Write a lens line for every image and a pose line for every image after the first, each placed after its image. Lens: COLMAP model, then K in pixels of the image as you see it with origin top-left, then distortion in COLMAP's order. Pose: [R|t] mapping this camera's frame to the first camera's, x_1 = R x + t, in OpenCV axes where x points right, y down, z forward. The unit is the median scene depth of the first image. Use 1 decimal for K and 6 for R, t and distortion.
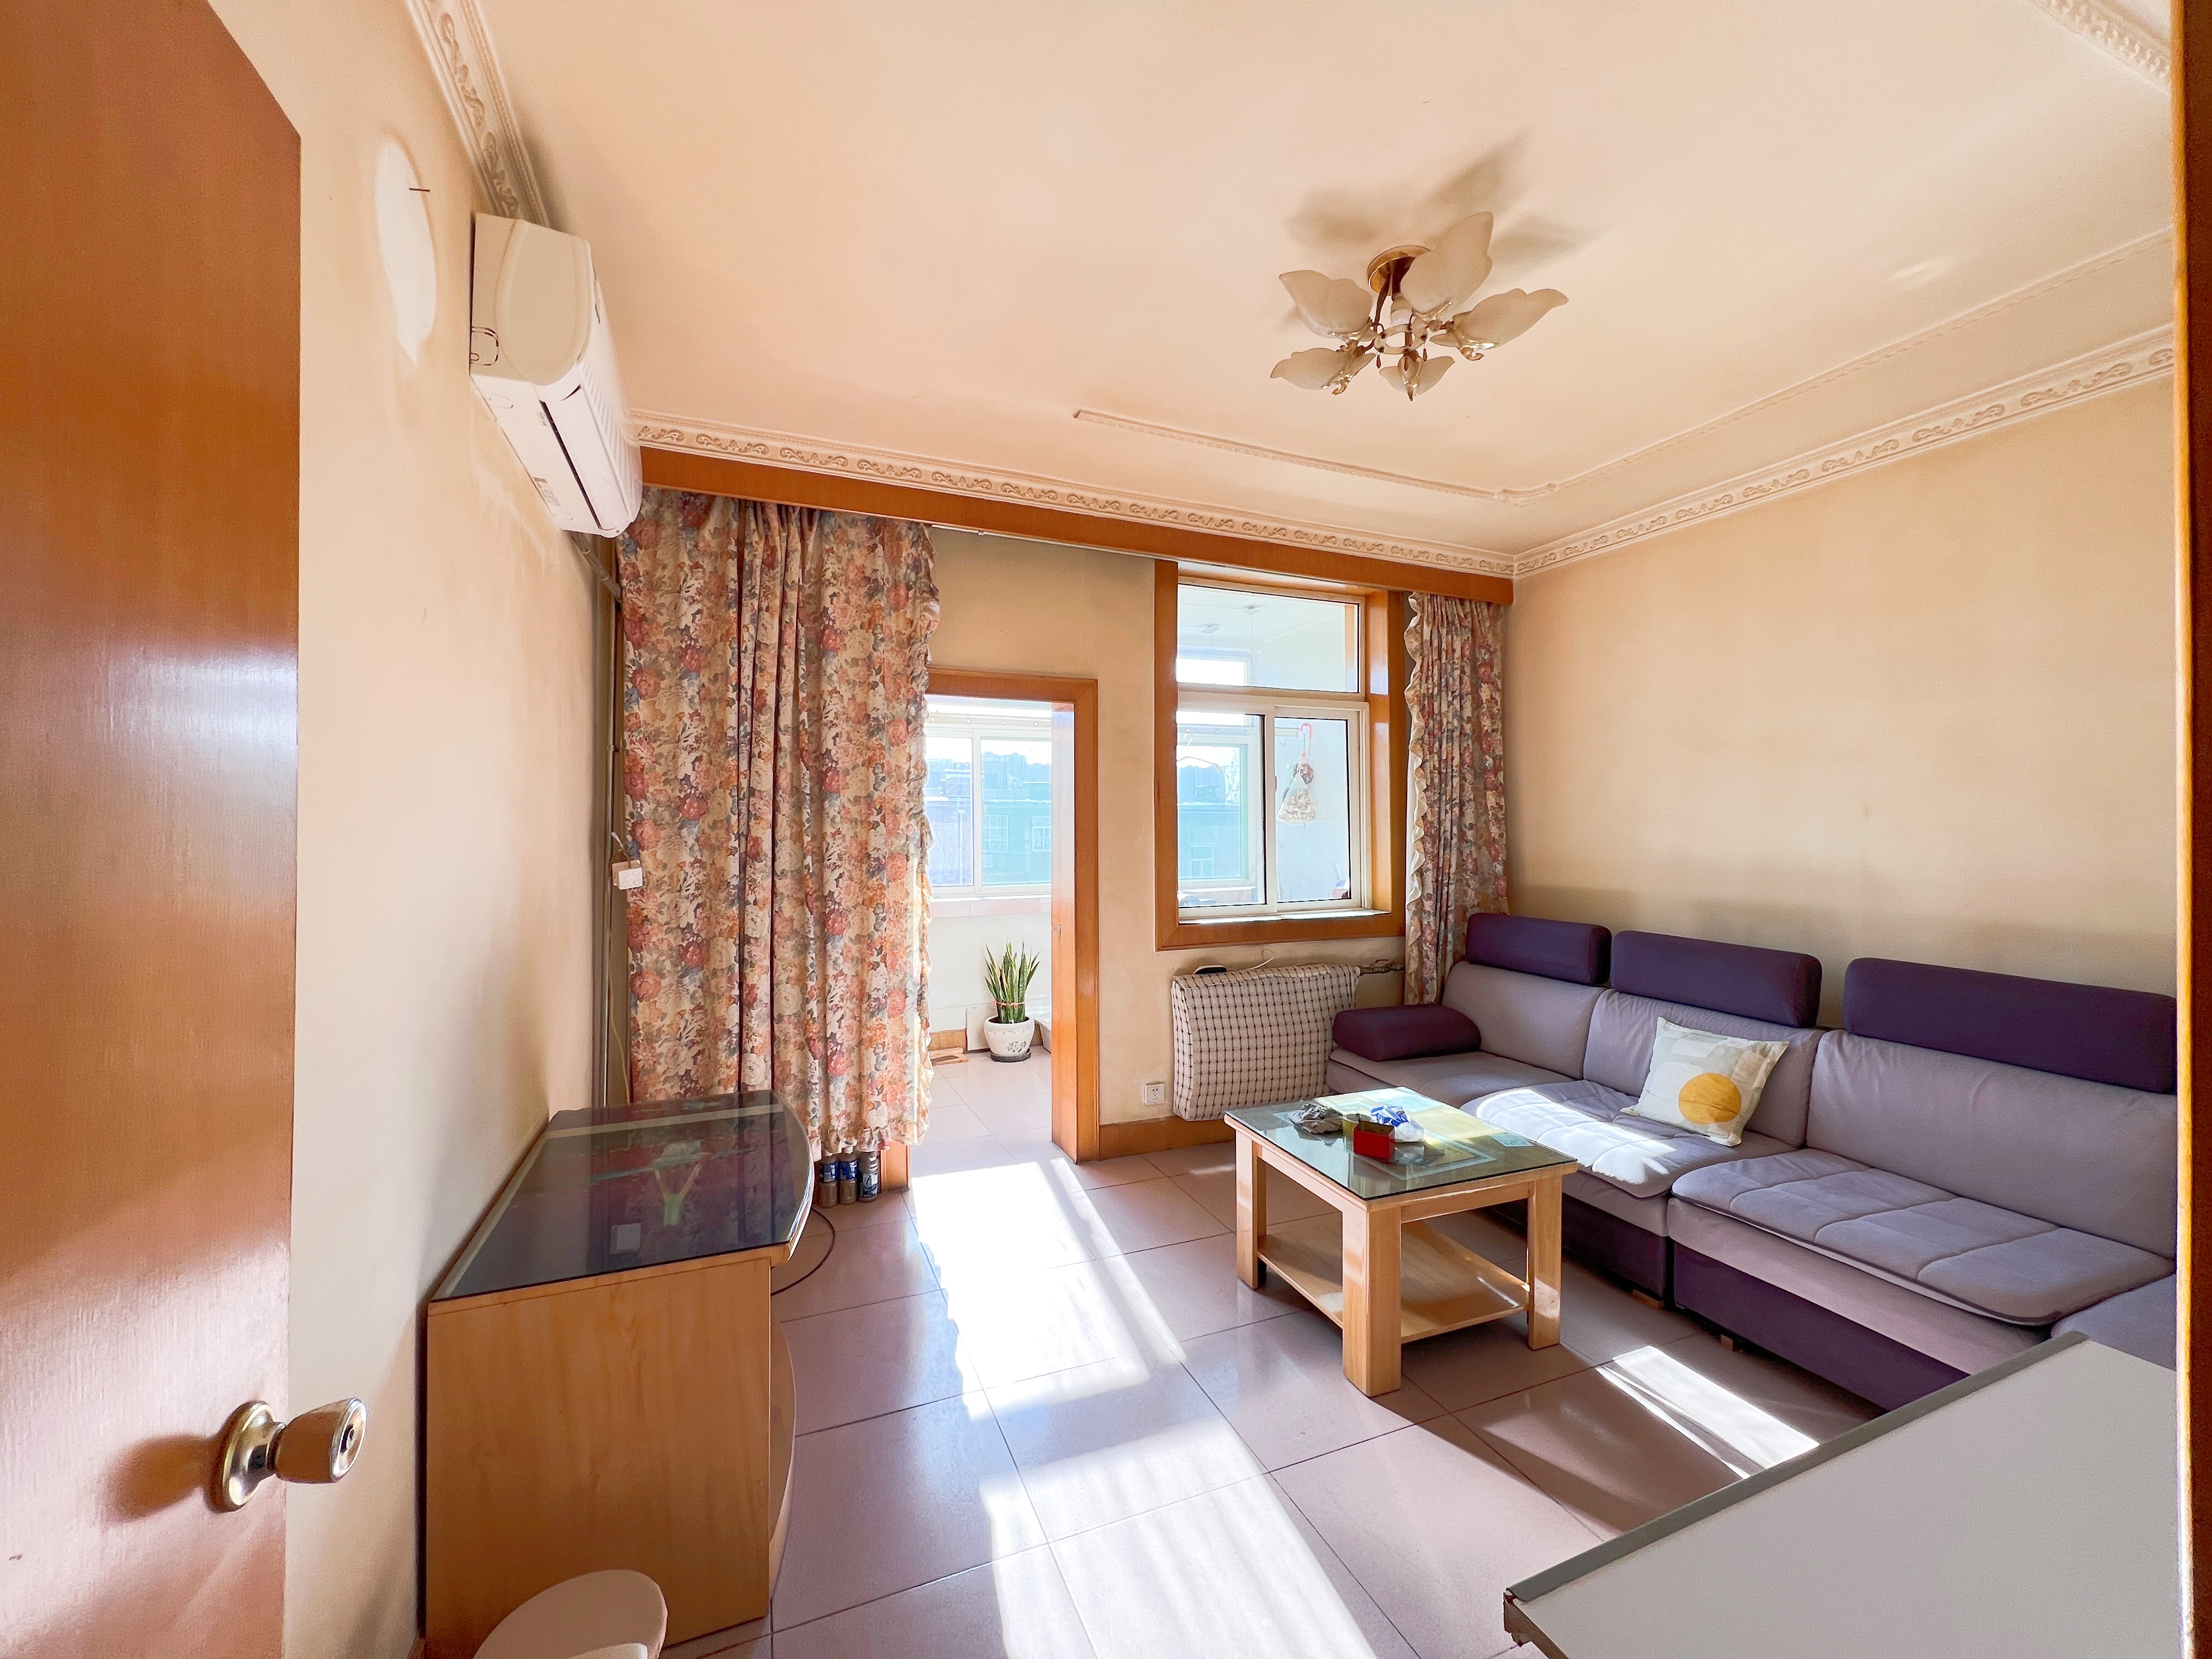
lens RADIAL K [[881.7, 0, 1106.0], [0, 881.7, 829.5], [0, 0, 1]] dist [0.000829, 0.000060]
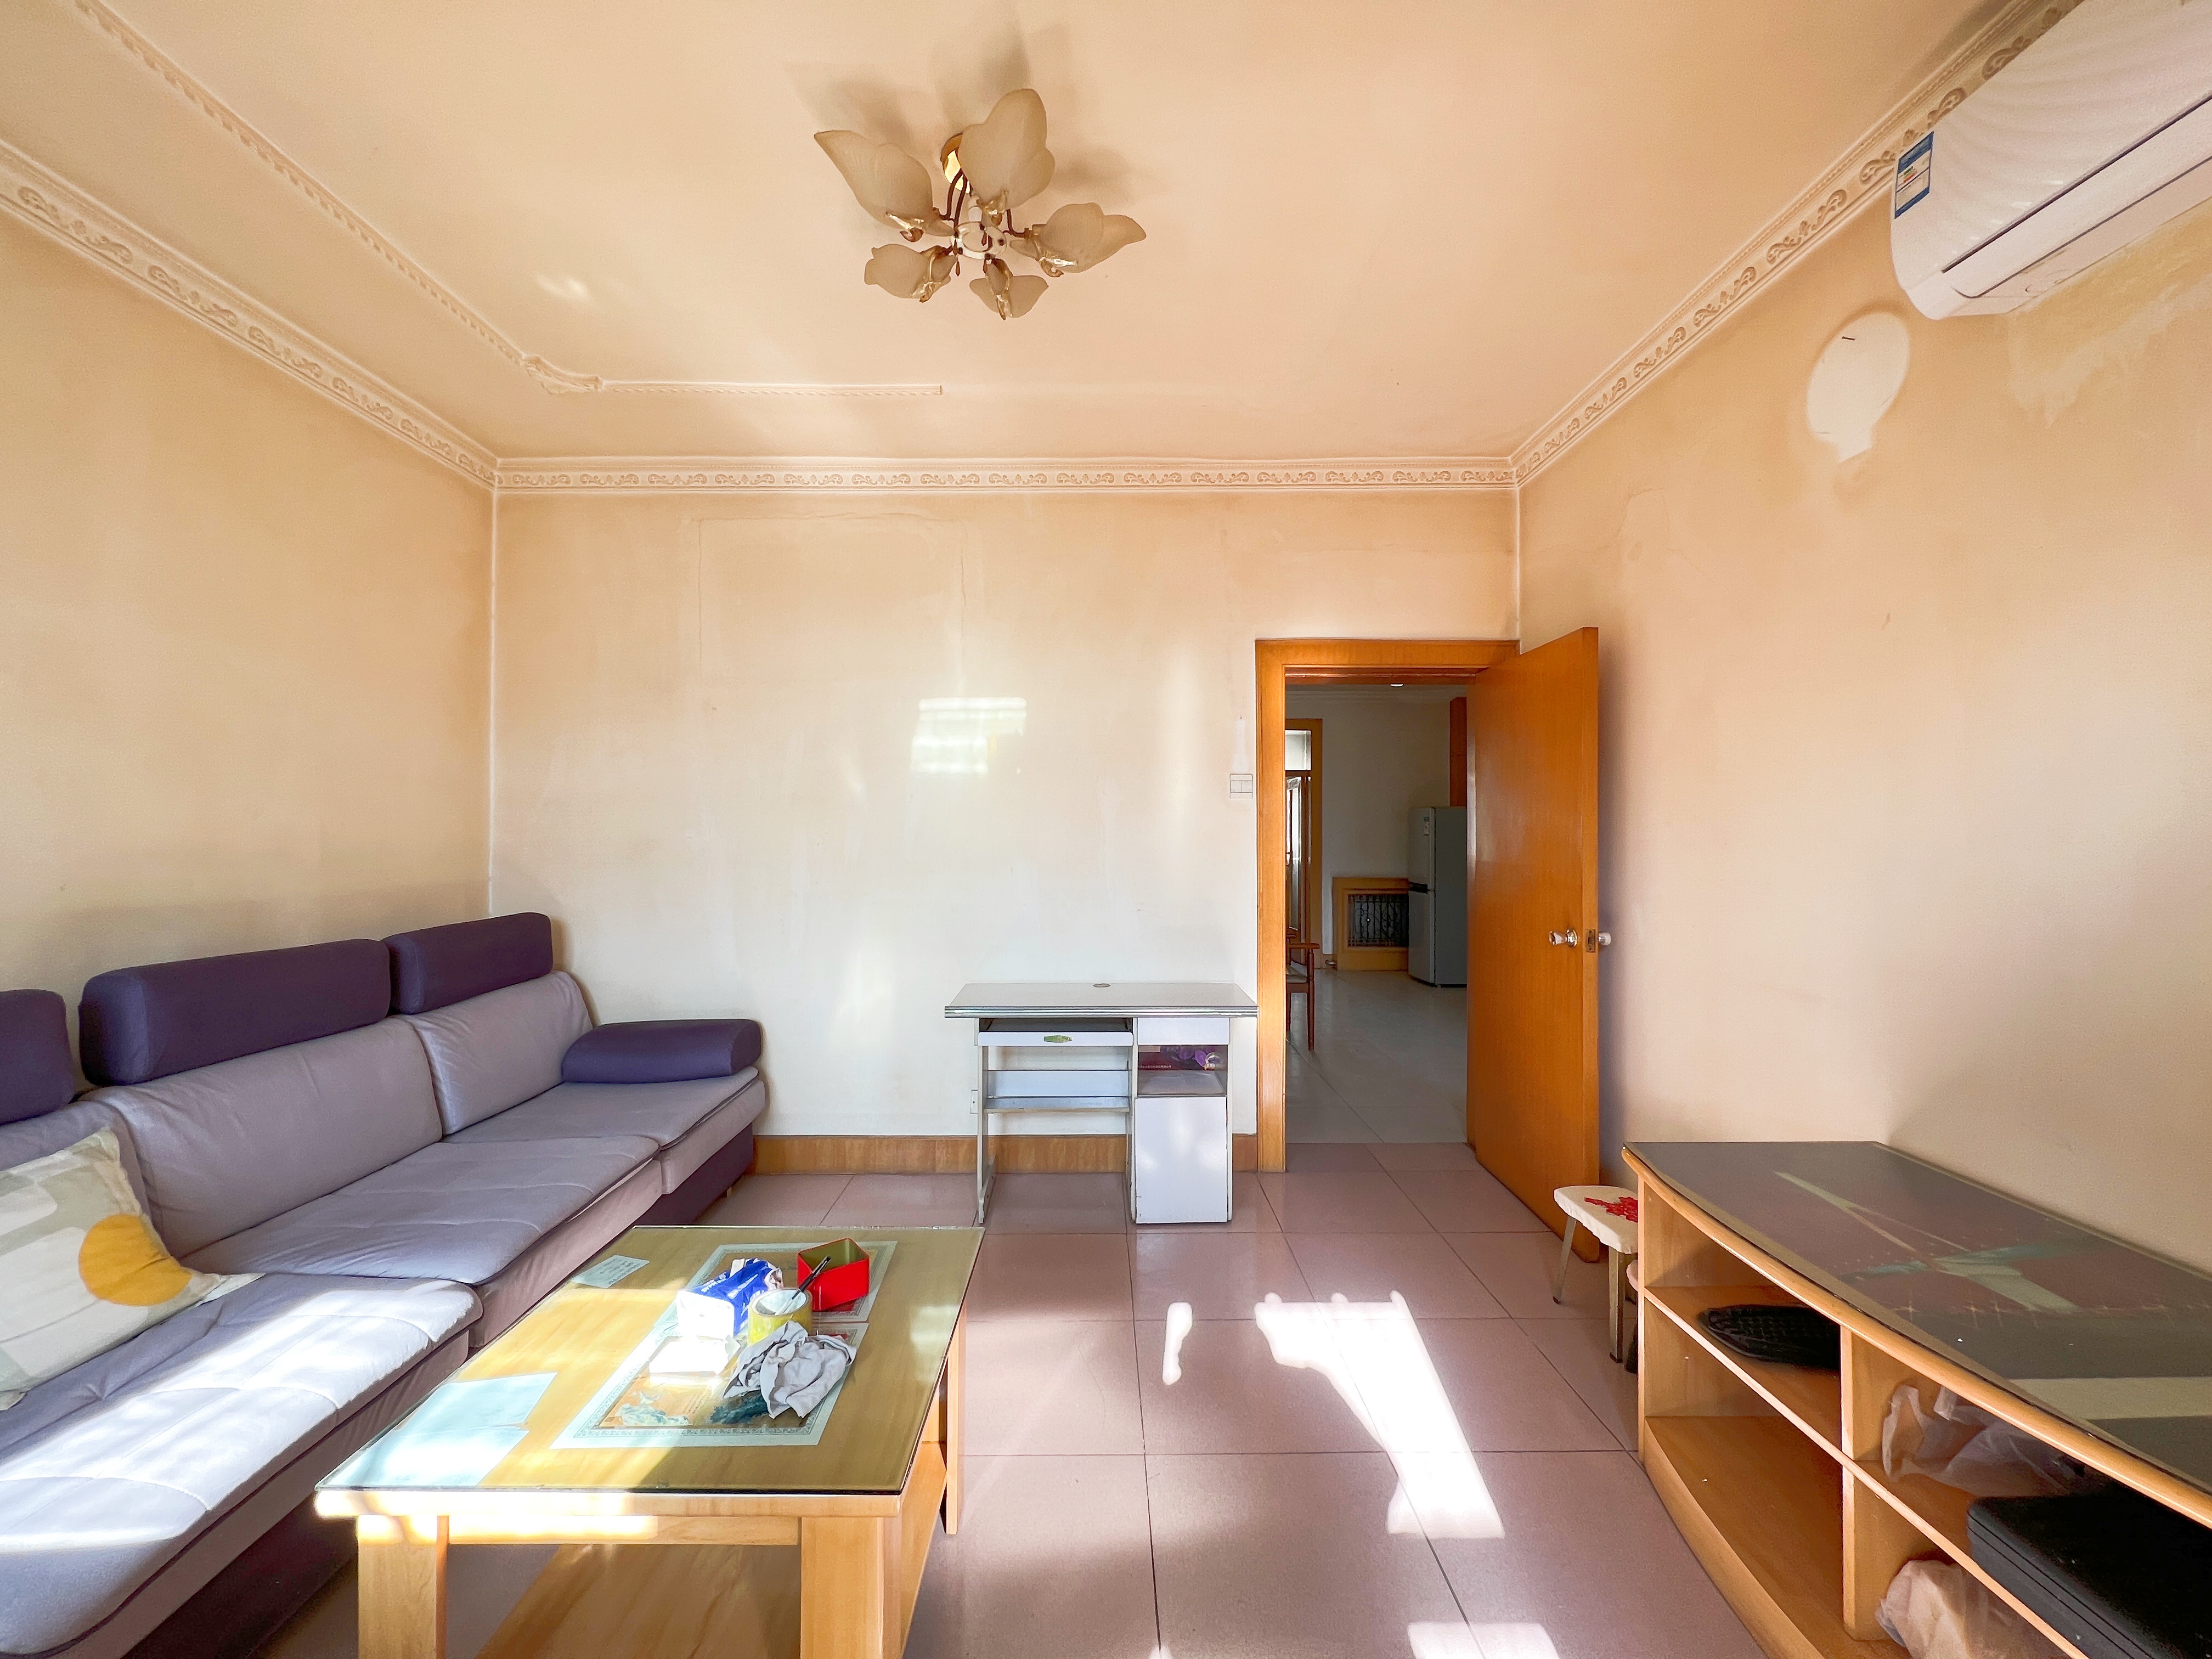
lens RADIAL K [[881.7, 0, 1106.0], [0, 881.7, 829.5], [0, 0, 1]] dist [0.000829, 0.000060]
pose [[-0.931973, -0.004575, 0.362498, -0.095006], [-0.002251, 0.999974, 0.006834, 0.034676], [-0.362520, 0.005553, -0.931959, 1.499193]]
